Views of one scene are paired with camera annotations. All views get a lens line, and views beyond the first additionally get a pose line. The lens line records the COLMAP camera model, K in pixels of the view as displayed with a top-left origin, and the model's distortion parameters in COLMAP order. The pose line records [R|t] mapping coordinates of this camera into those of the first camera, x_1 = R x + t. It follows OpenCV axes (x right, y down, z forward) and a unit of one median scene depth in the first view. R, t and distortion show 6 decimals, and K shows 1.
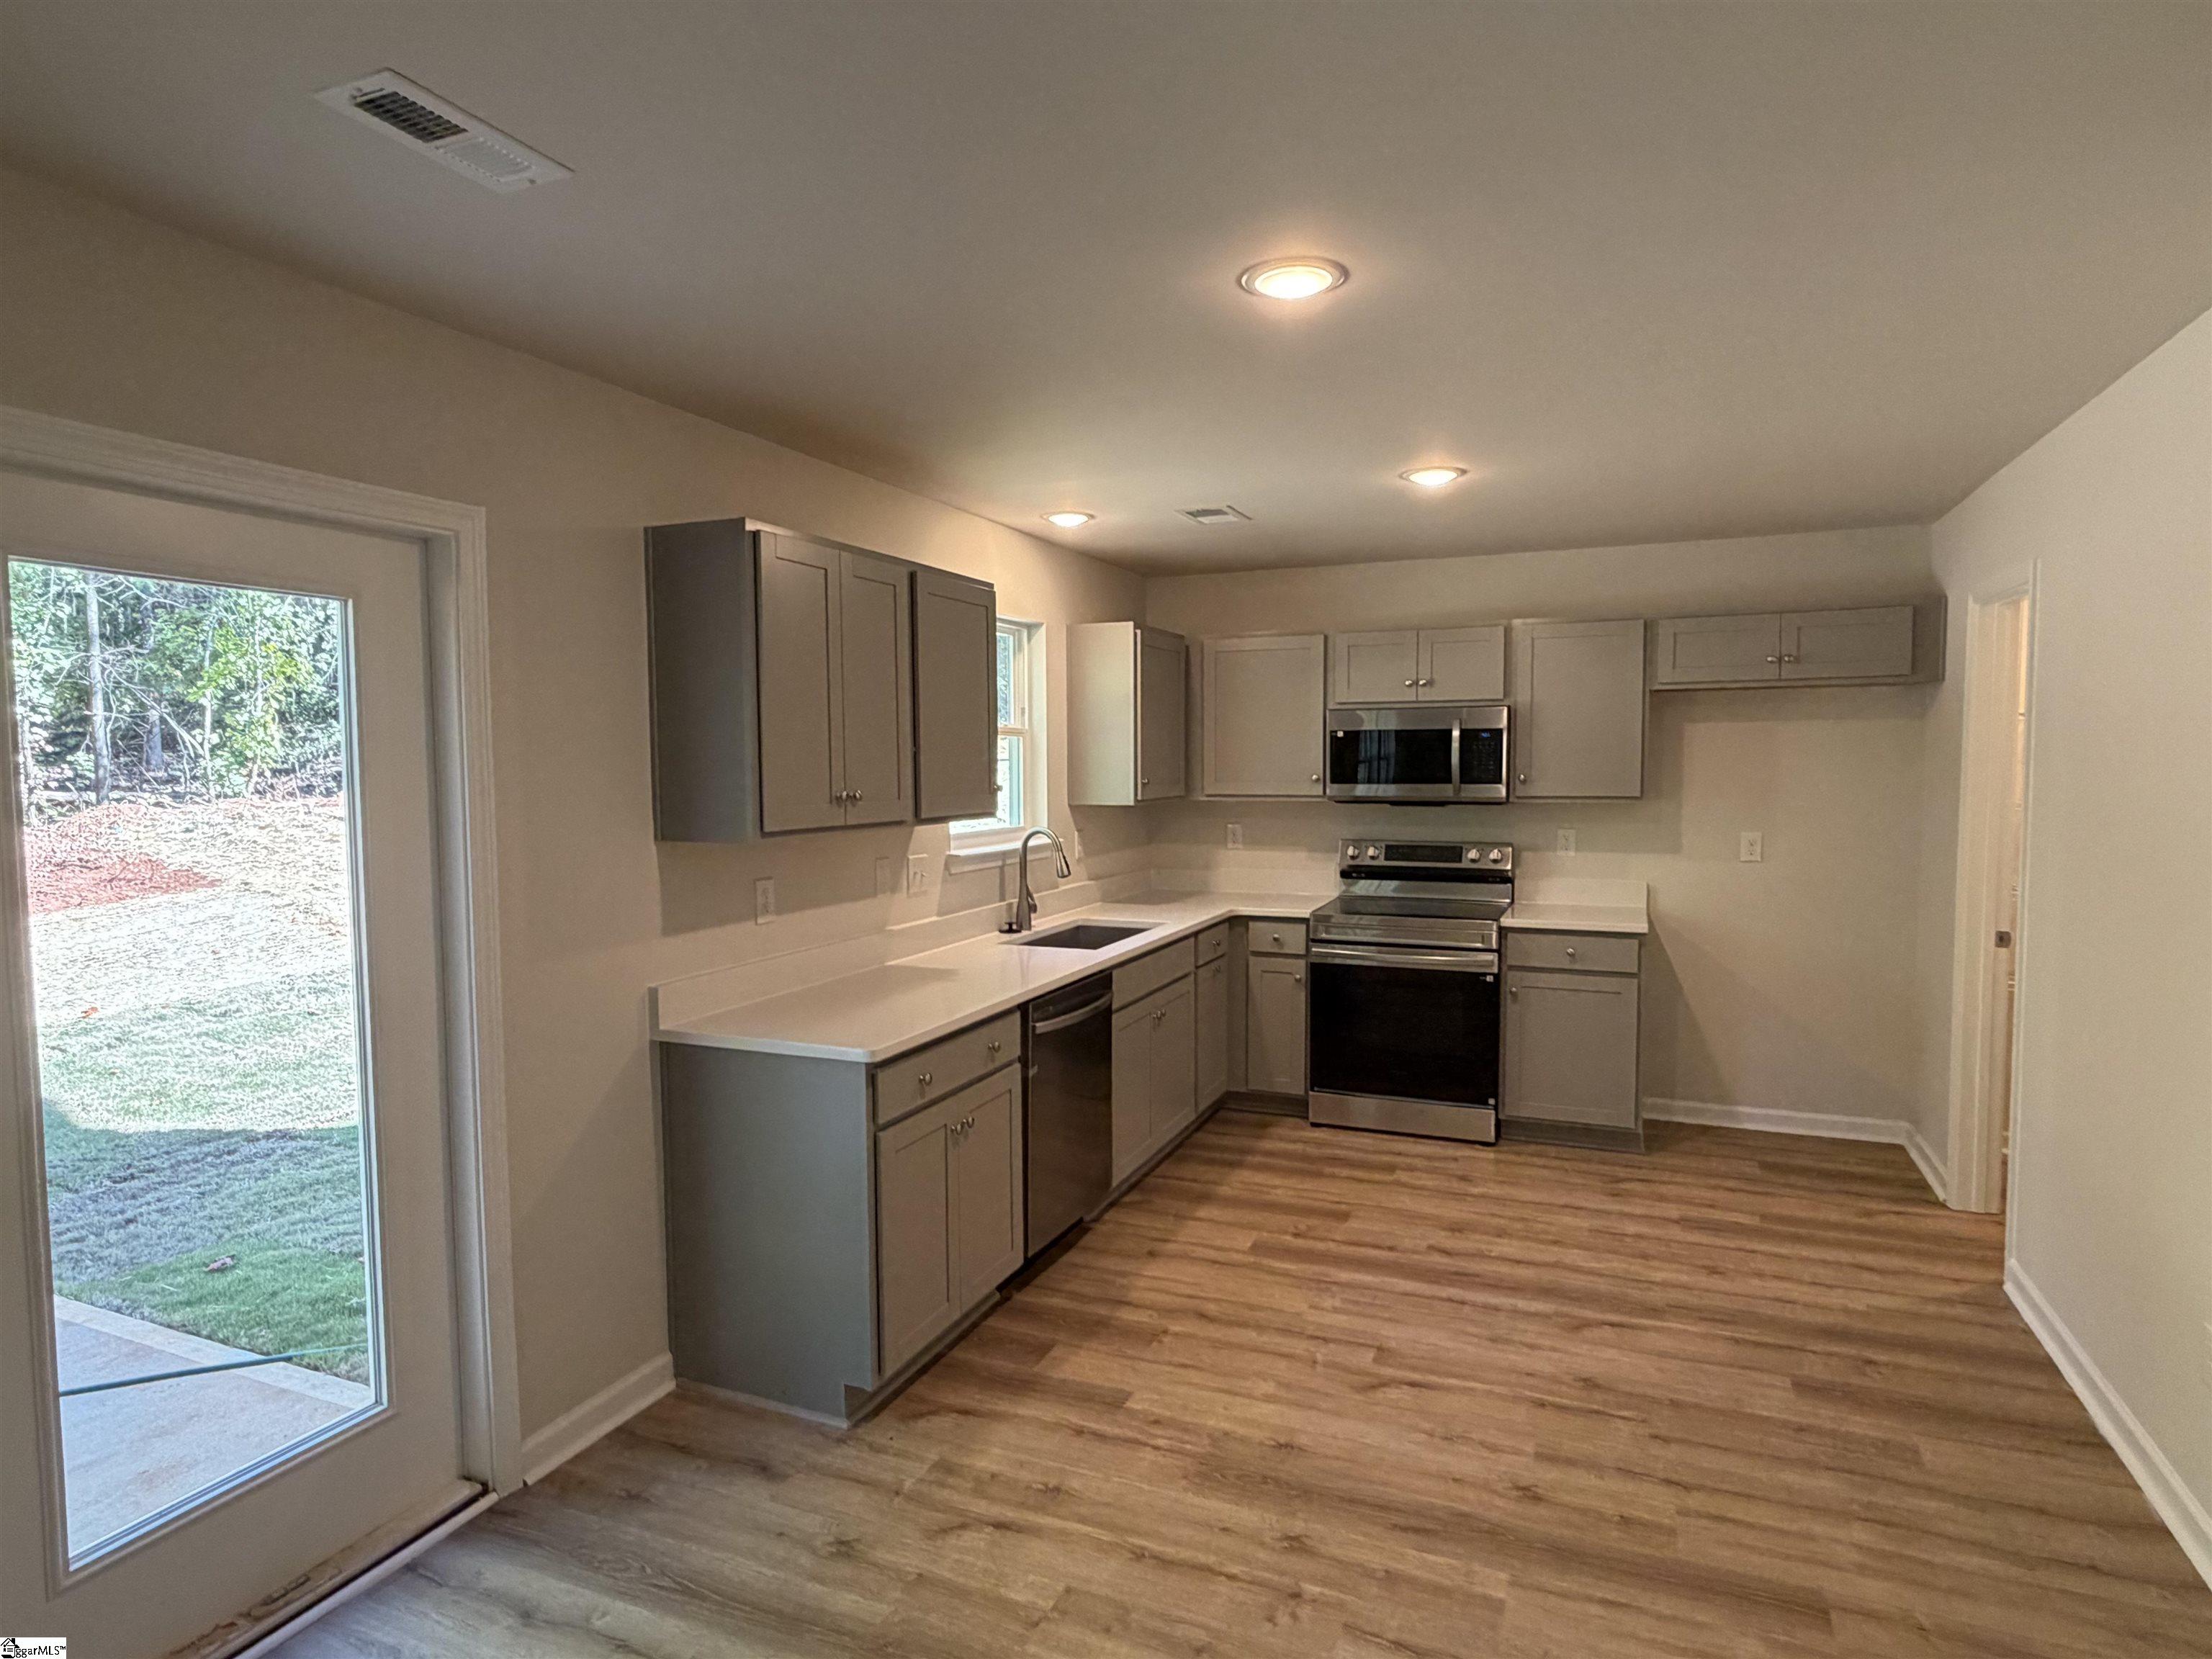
lens RADIAL K [[1214.0, 0, 1115.4], [0, 1214.0, 837.2], [0, 0, 1]] dist [-0.002569, 0.000120]
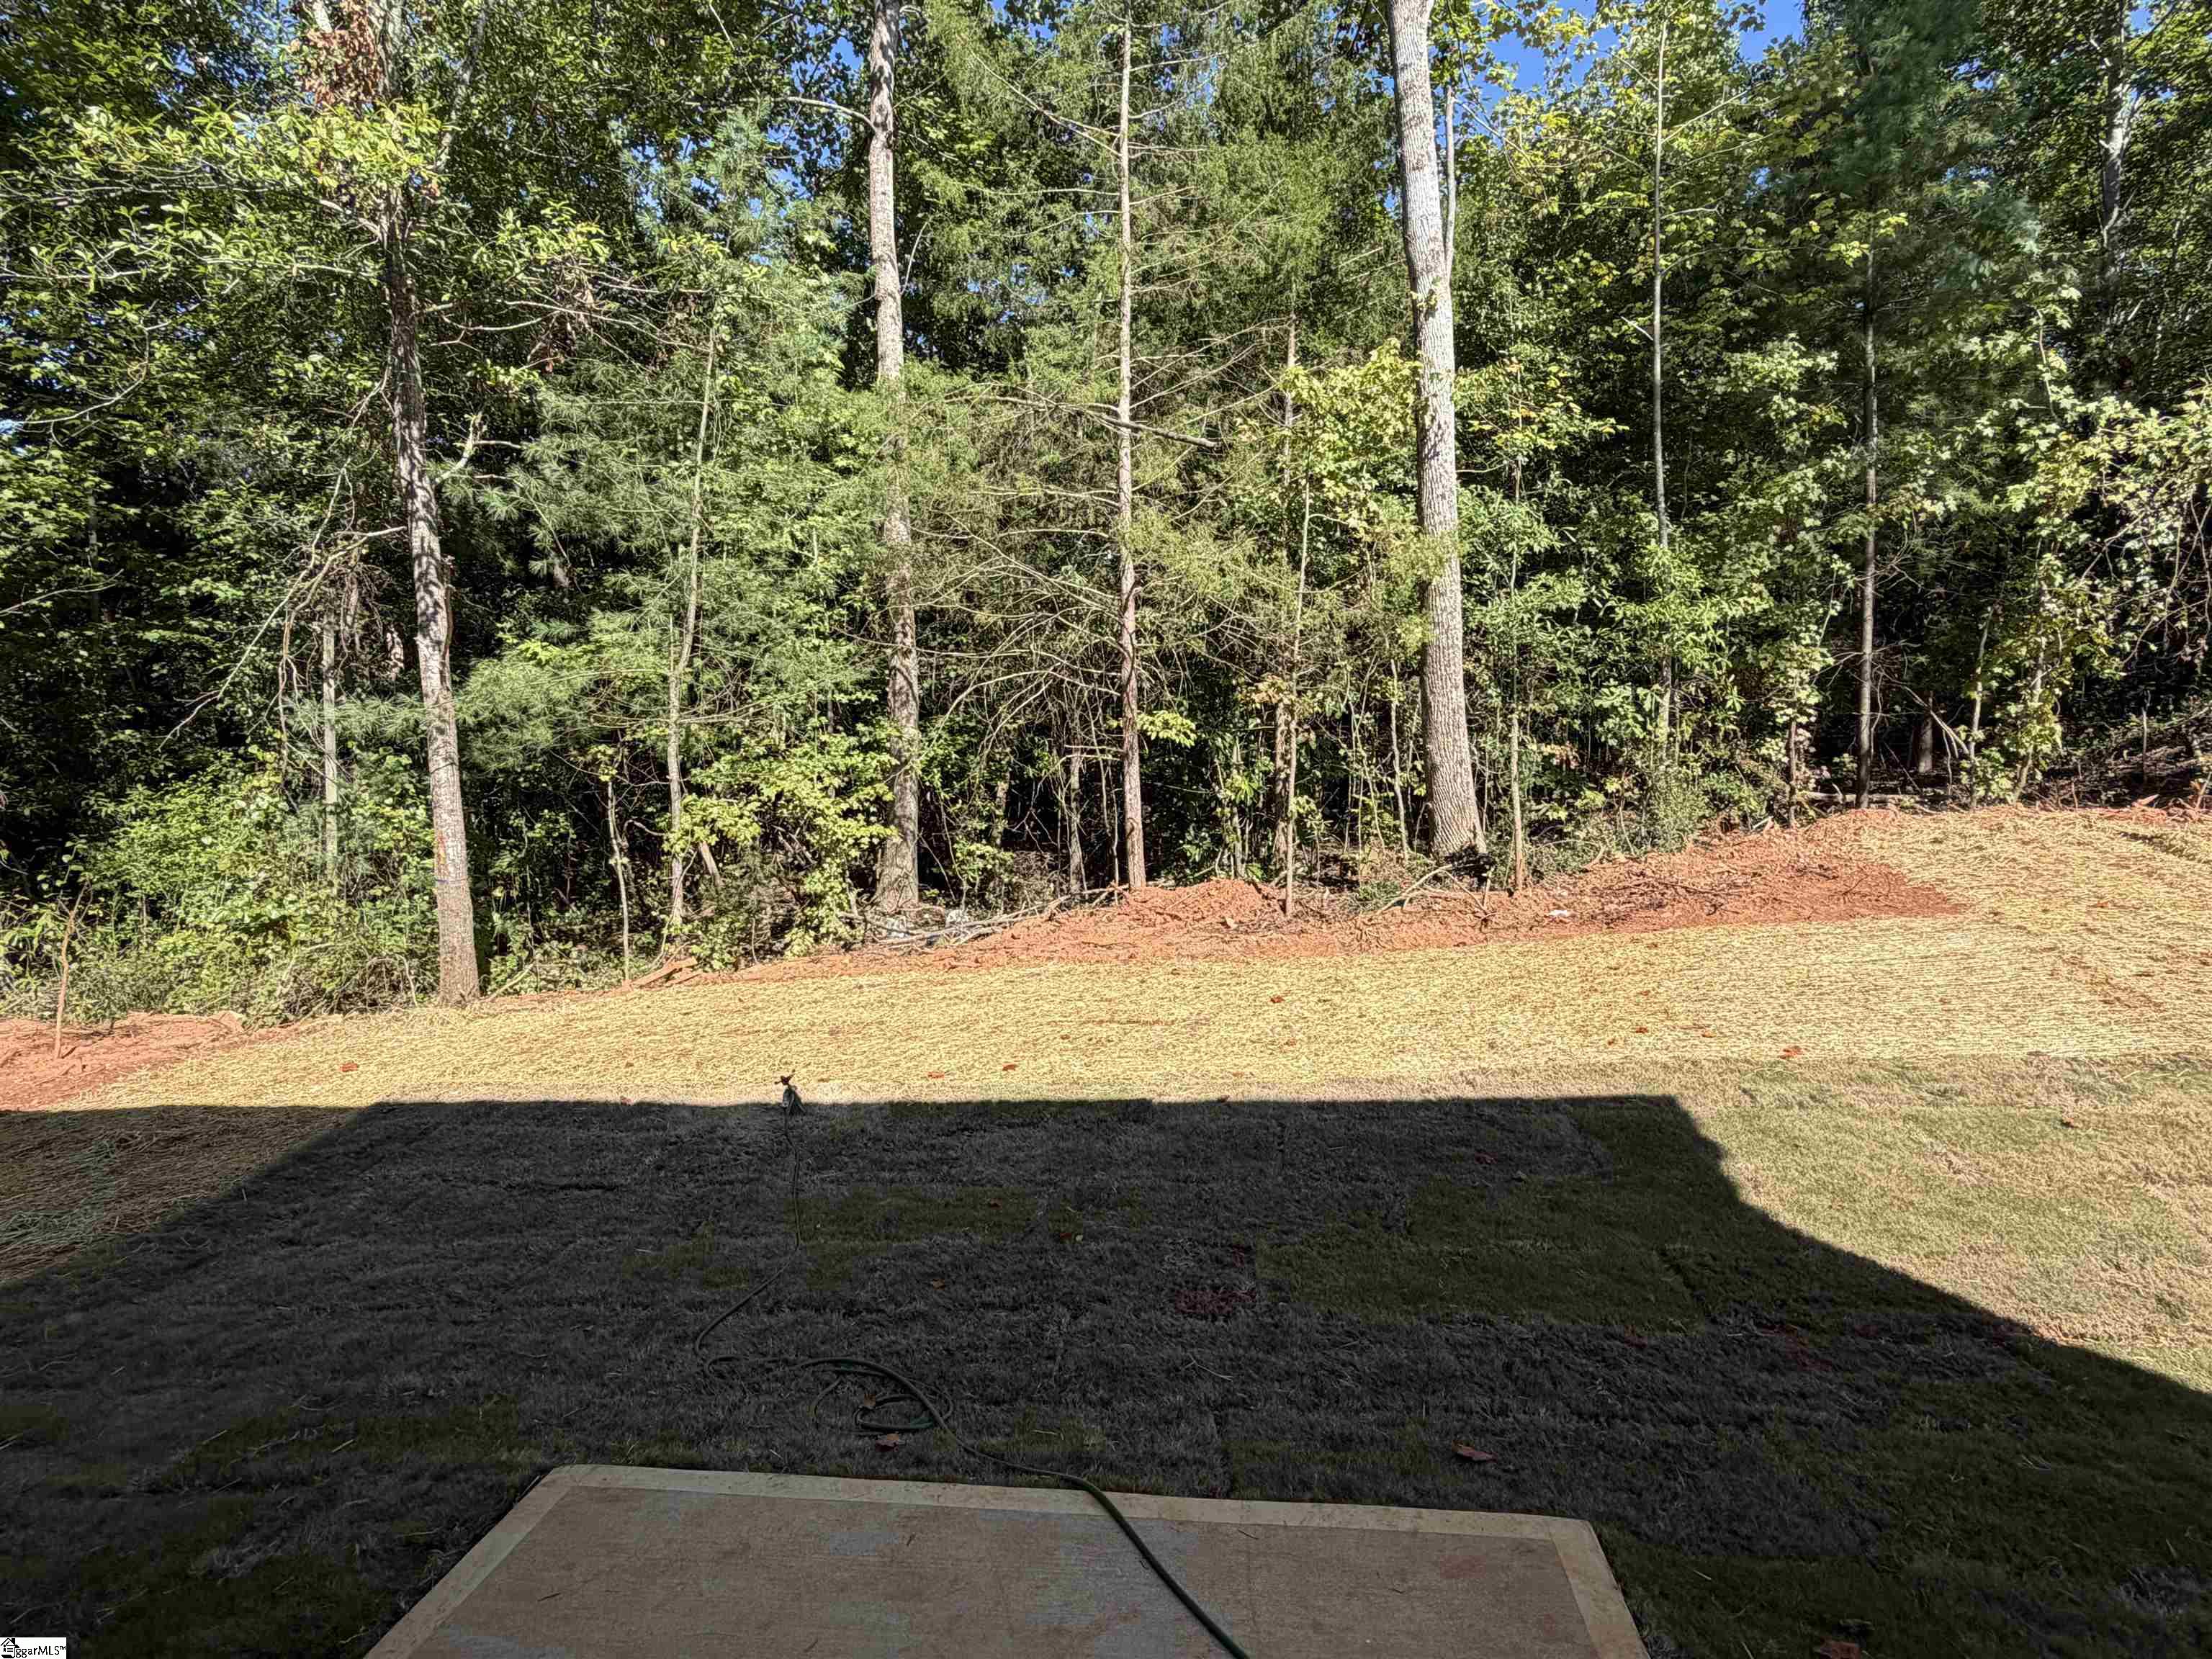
lens RADIAL K [[1168.4, 0, 1110.3], [0, 1168.4, 847.6], [0, 0, 1]] dist [-0.002315, -0.000778]
pose [[0.281657, 0.065383, -0.957285, -0.123389], [-0.055630, 0.997110, 0.051735, -0.010577], [0.957901, 0.038682, 0.284480, 0.183321]]
